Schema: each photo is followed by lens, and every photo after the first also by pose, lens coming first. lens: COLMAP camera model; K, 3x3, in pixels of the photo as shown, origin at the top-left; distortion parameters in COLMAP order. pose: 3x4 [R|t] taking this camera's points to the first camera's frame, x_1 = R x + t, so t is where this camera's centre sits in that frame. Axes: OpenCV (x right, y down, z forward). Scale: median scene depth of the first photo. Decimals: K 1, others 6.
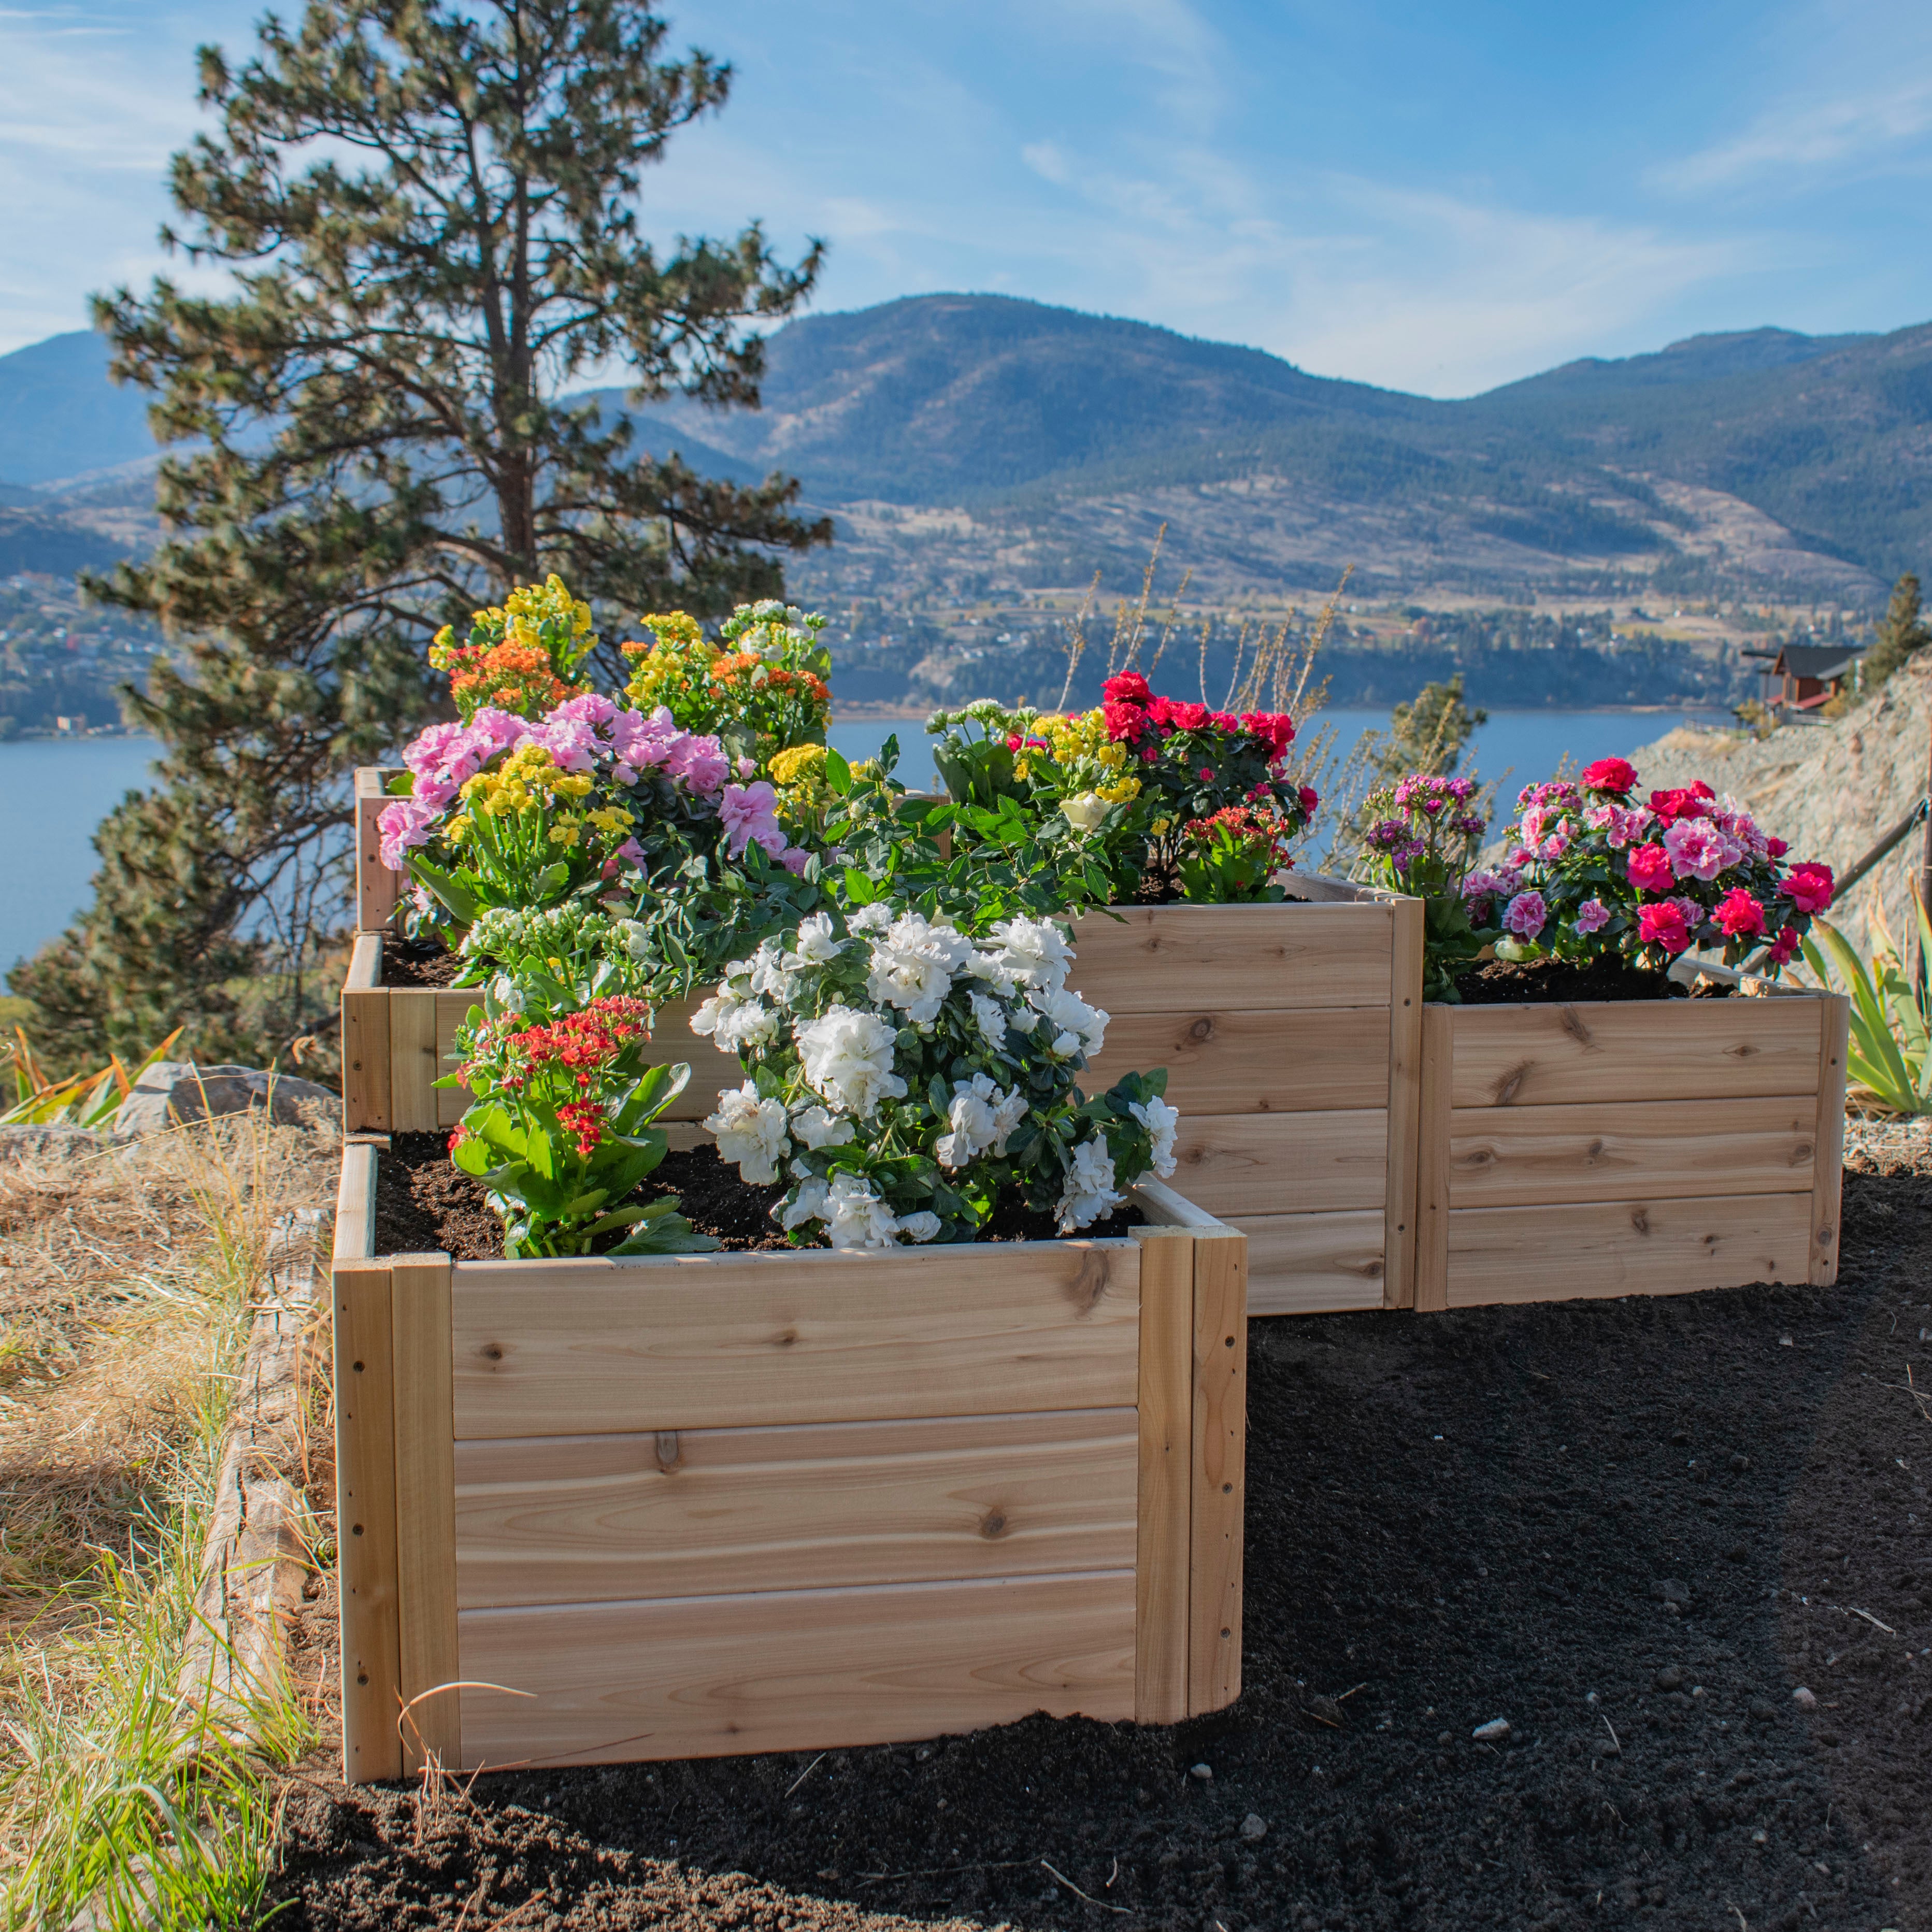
lens RADIAL K [[2777.2, 0, 1031.6], [0, 2777.2, 967.8], [0, 0, 1]] dist [-0.084782, -0.014108]
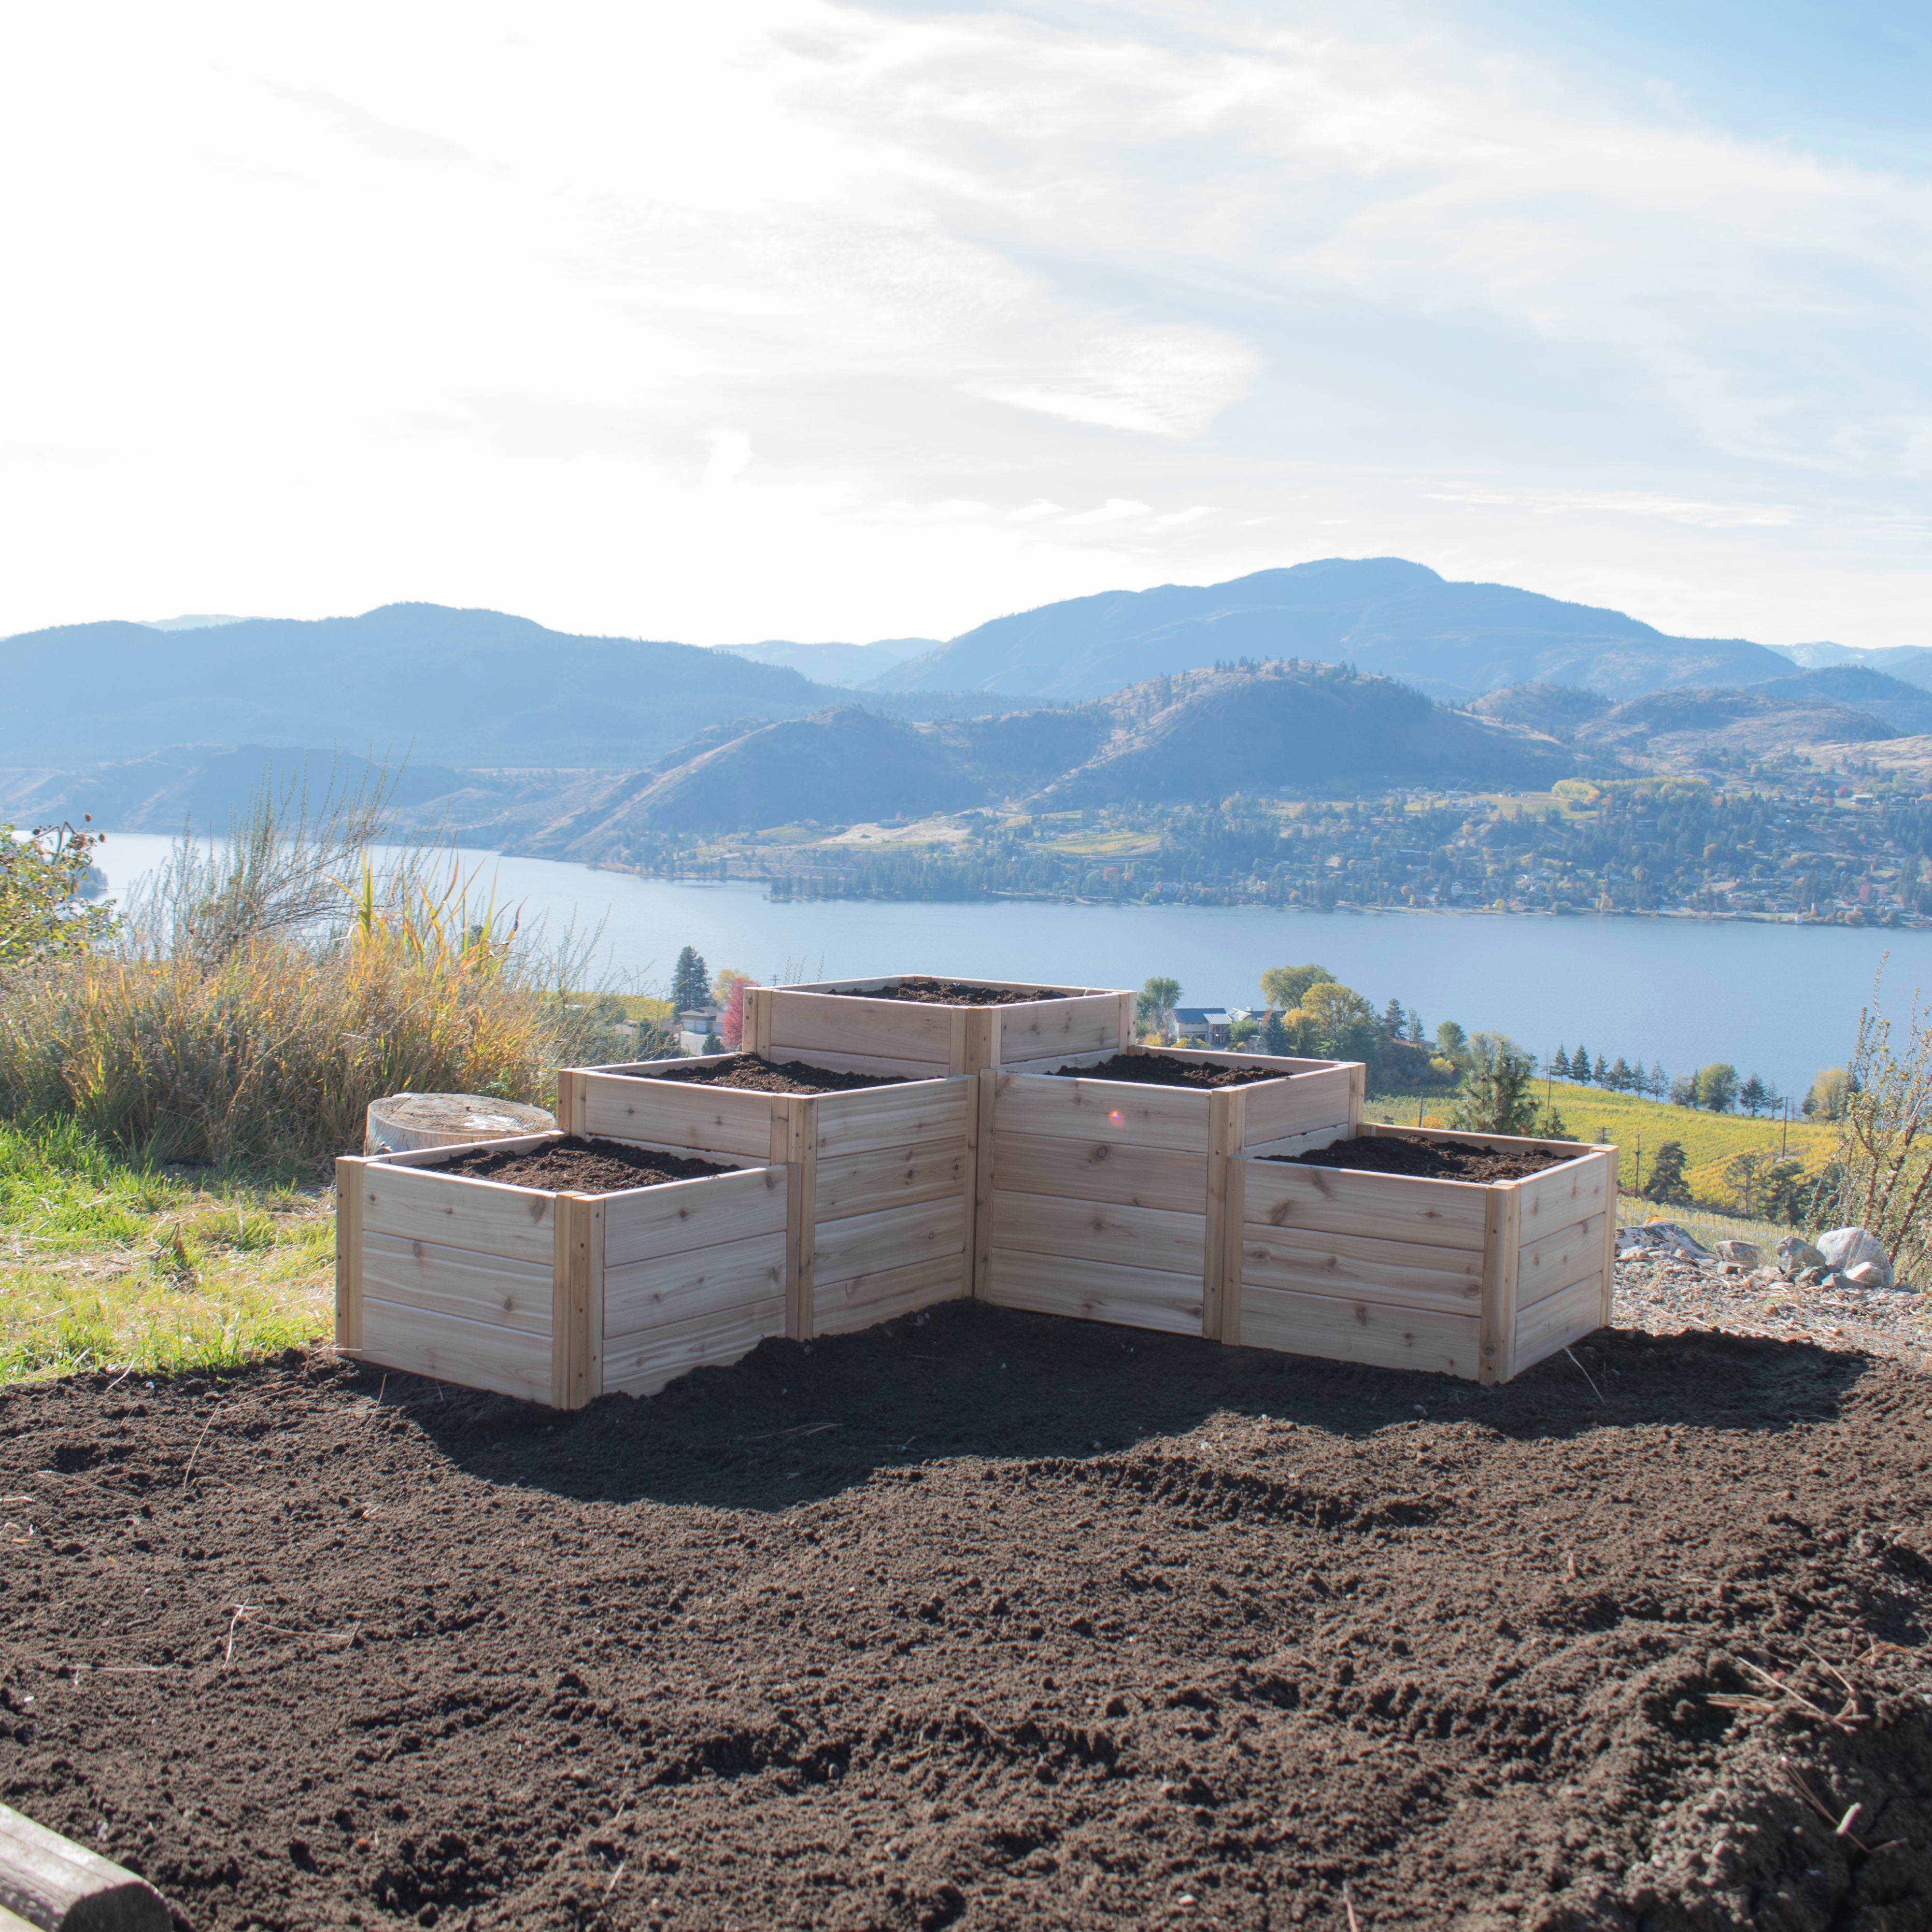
lens RADIAL K [[2247.1, 0, 966.0], [0, 2247.1, 966.0], [0, 0, 1]] dist [-0.092021, 0.003268]
pose [[0.676007, 0.055545, -0.734799, 0.923953], [-0.103553, 0.994421, -0.020098, -0.051083], [0.729583, 0.089677, 0.677987, -0.023190]]
